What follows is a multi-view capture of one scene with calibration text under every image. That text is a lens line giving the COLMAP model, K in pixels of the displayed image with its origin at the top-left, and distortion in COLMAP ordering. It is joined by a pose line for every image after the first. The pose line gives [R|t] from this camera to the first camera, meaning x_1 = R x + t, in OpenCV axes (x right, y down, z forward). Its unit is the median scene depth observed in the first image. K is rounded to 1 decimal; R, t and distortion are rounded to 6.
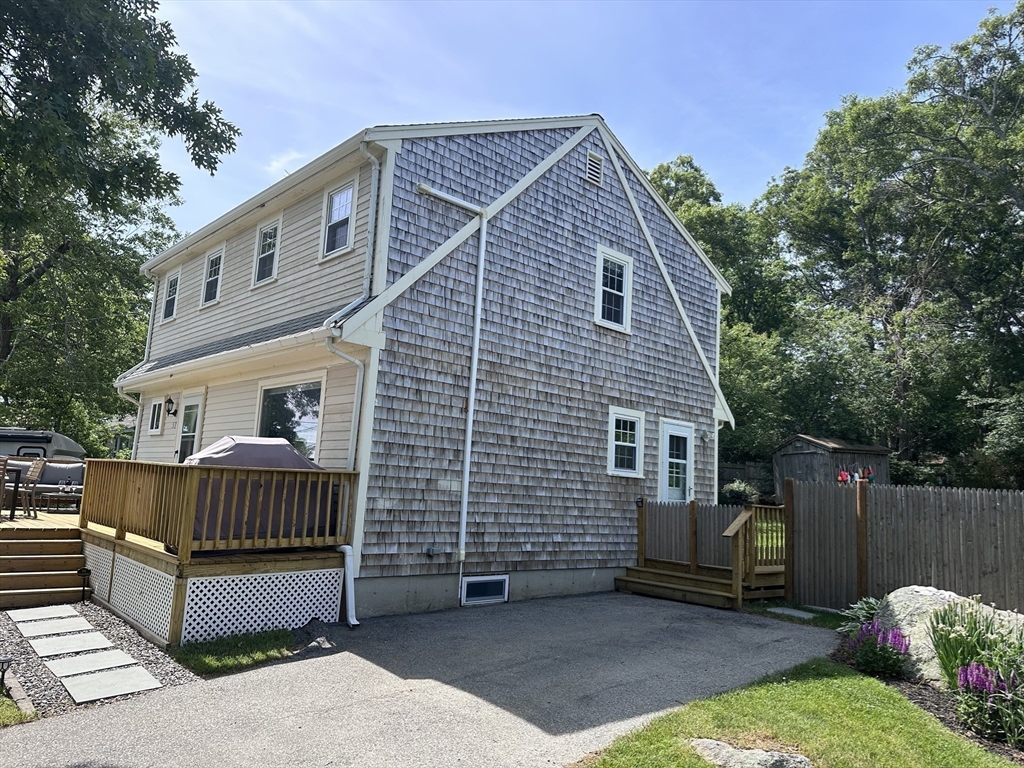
lens RADIAL K [[724.3, 0, 512.0], [0, 724.3, 384.0], [0, 0, 1]] dist [0.038761, -0.002335]
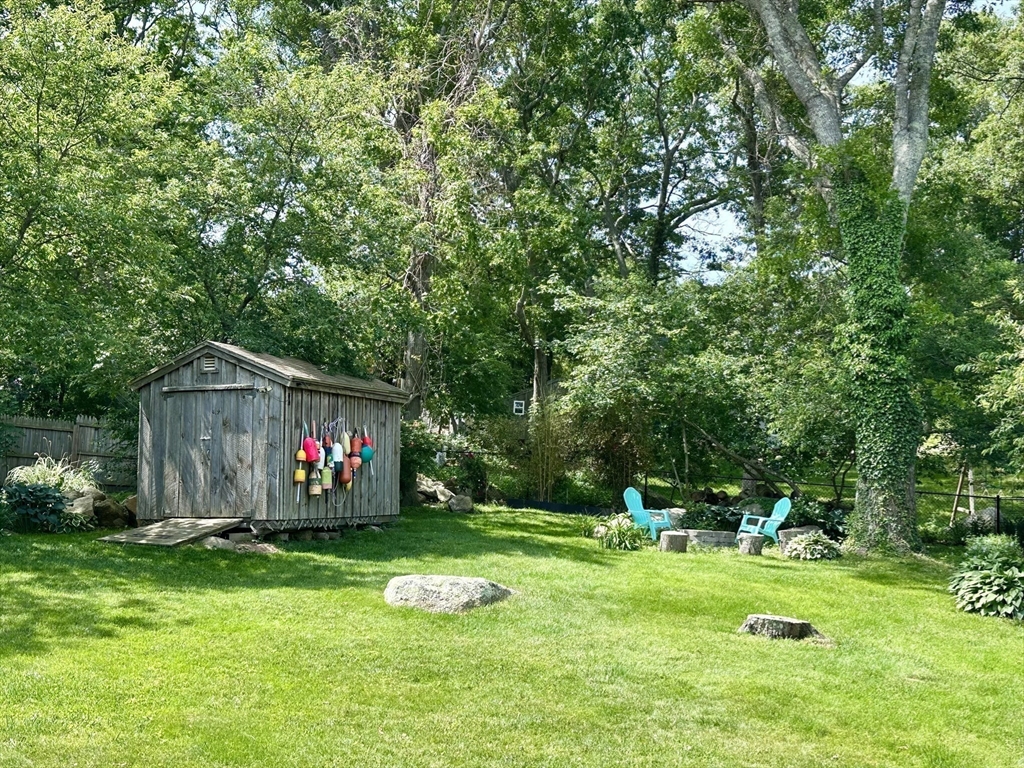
lens RADIAL K [[1211.9, 0, 512.0], [0, 1211.9, 384.0], [0, 0, 1]] dist [0.011899, 0.007091]
pose [[0.798720, 0.063715, 0.598319, 0.136672], [-0.103598, 0.994090, 0.032437, 0.054720], [-0.592717, -0.087893, 0.800601, 0.388596]]
